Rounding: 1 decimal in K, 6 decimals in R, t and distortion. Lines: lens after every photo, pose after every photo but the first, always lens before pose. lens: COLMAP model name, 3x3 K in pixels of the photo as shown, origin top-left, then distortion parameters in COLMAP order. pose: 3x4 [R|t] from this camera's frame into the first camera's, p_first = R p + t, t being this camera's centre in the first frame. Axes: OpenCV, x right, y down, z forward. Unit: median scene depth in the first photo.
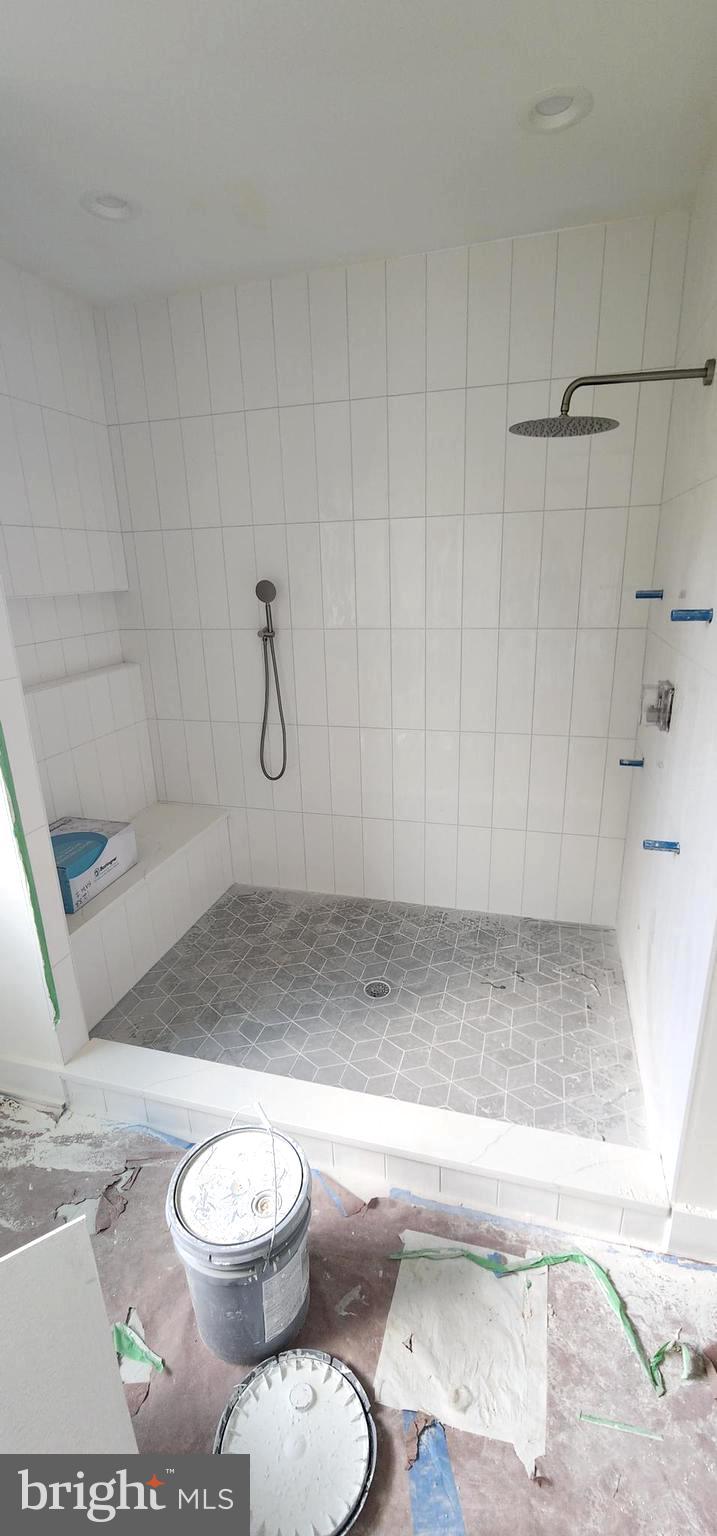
lens RADIAL K [[634.8, 0, 354.1], [0, 634.8, 766.4], [0, 0, 1]] dist [0.000406, 0.000148]
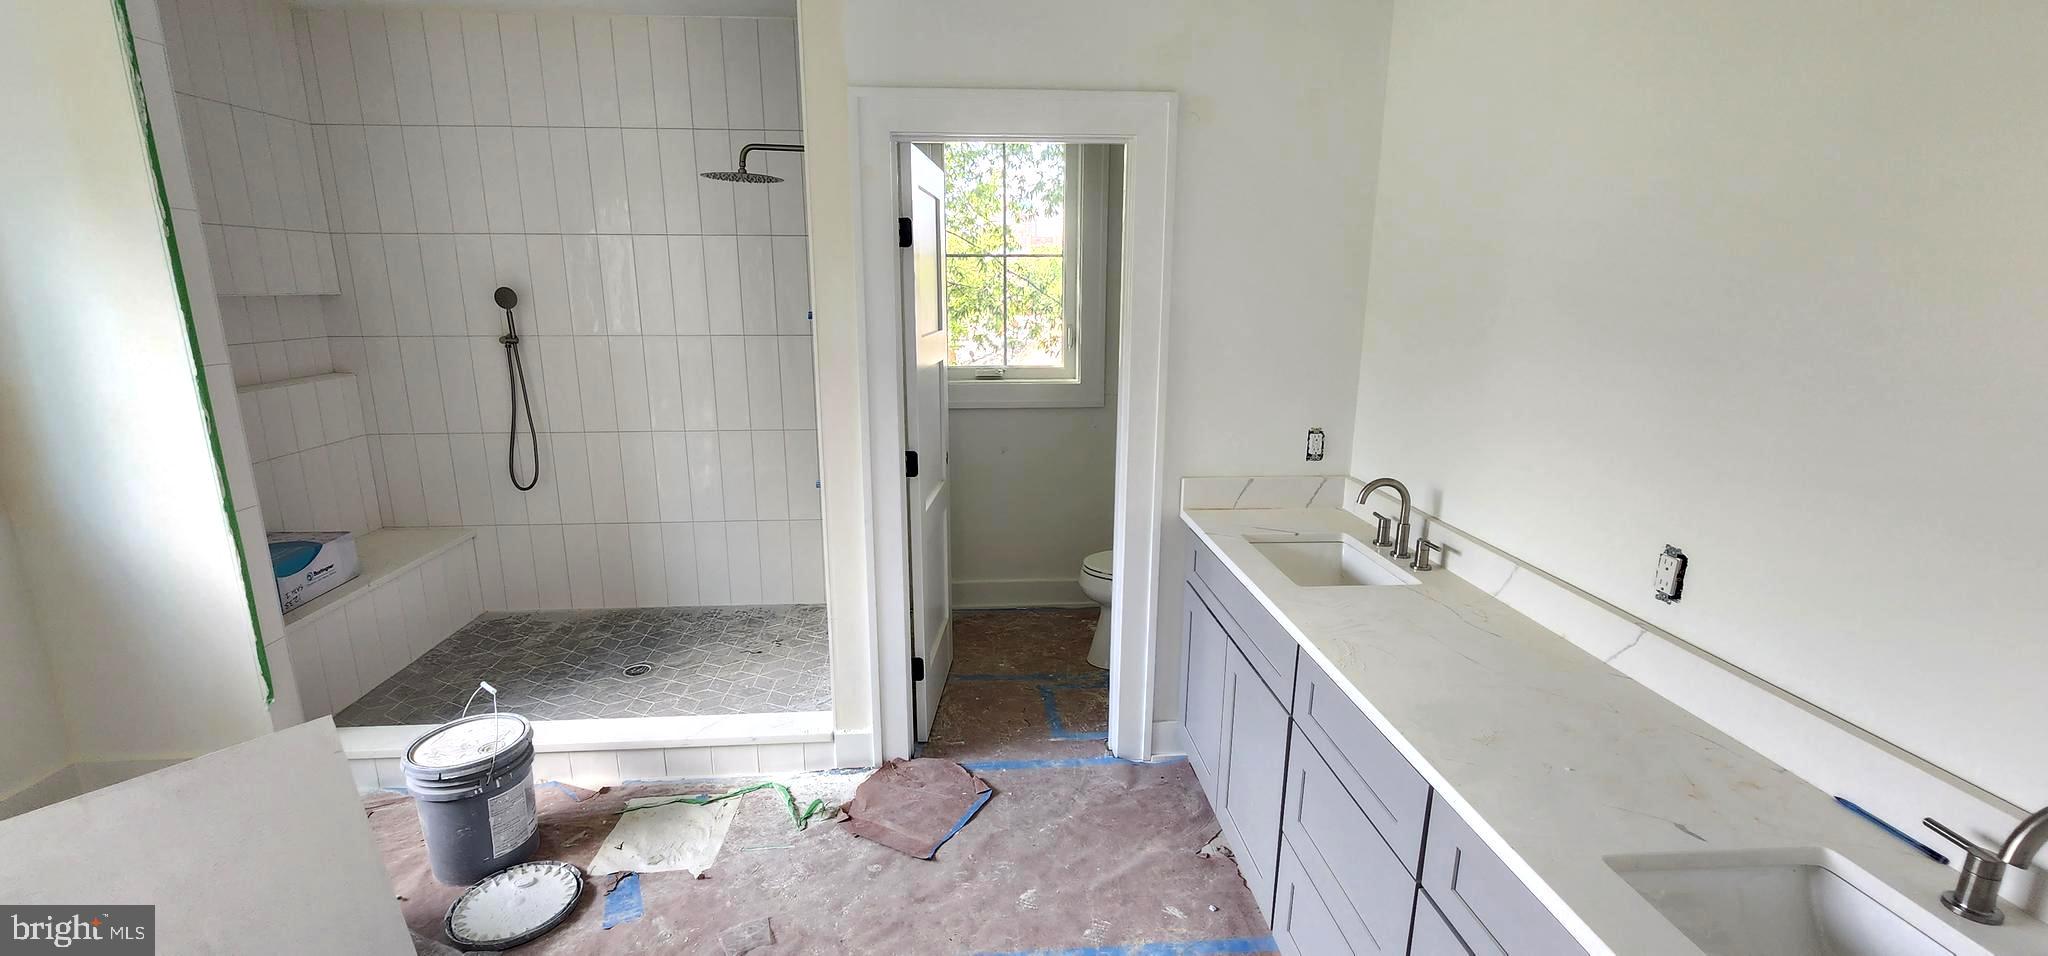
lens RADIAL K [[846.3, 0, 1020.7], [0, 846.3, 477.6], [0, 0, 1]] dist [0.000406, 0.000148]
pose [[0.937360, -0.047443, 0.345116, 0.172868], [0.075802, 0.994723, -0.069138, 0.188426], [-0.340014, 0.090968, 0.936010, -0.590557]]
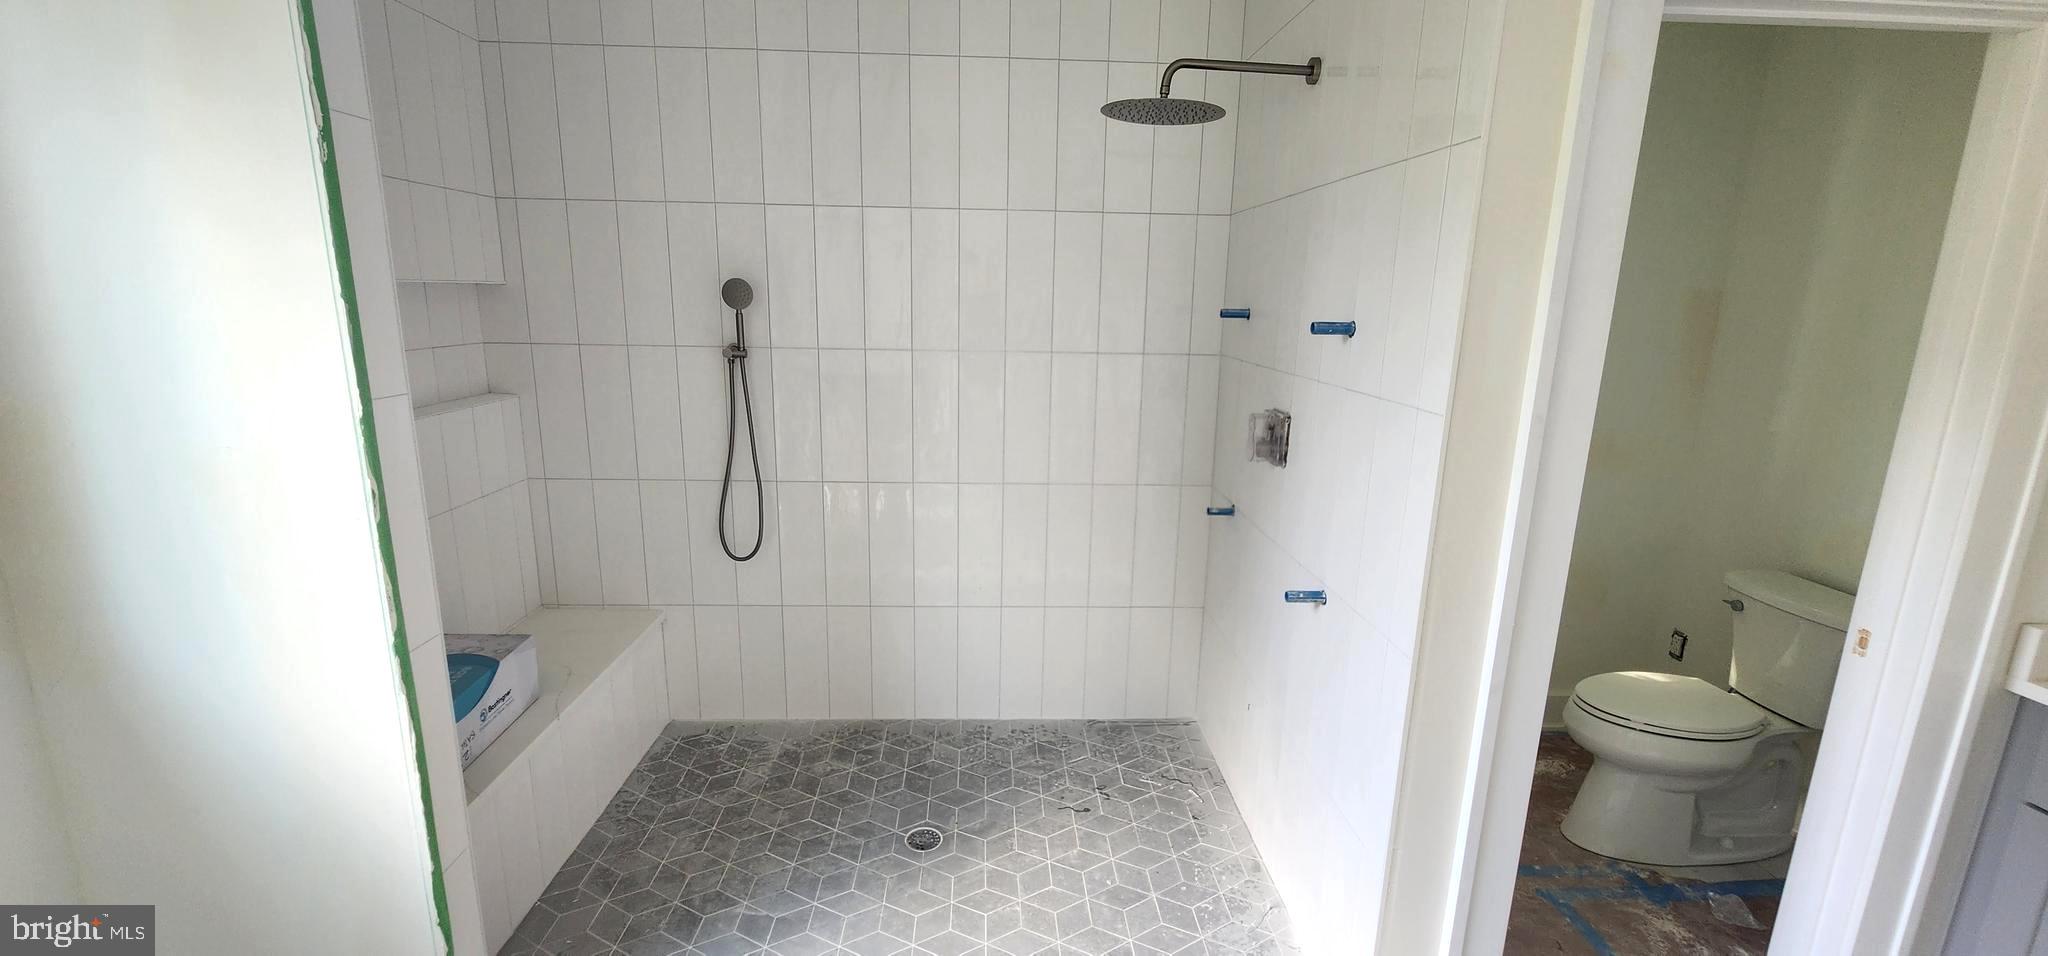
lens RADIAL K [[846.3, 0, 1021.5], [0, 846.3, 481.0], [0, 0, 1]] dist [0.000406, 0.000148]
pose [[0.947737, -0.022330, 0.318271, -0.163185], [0.049733, 0.995693, -0.078237, 0.028393], [-0.315154, 0.089977, 0.944766, 0.022652]]
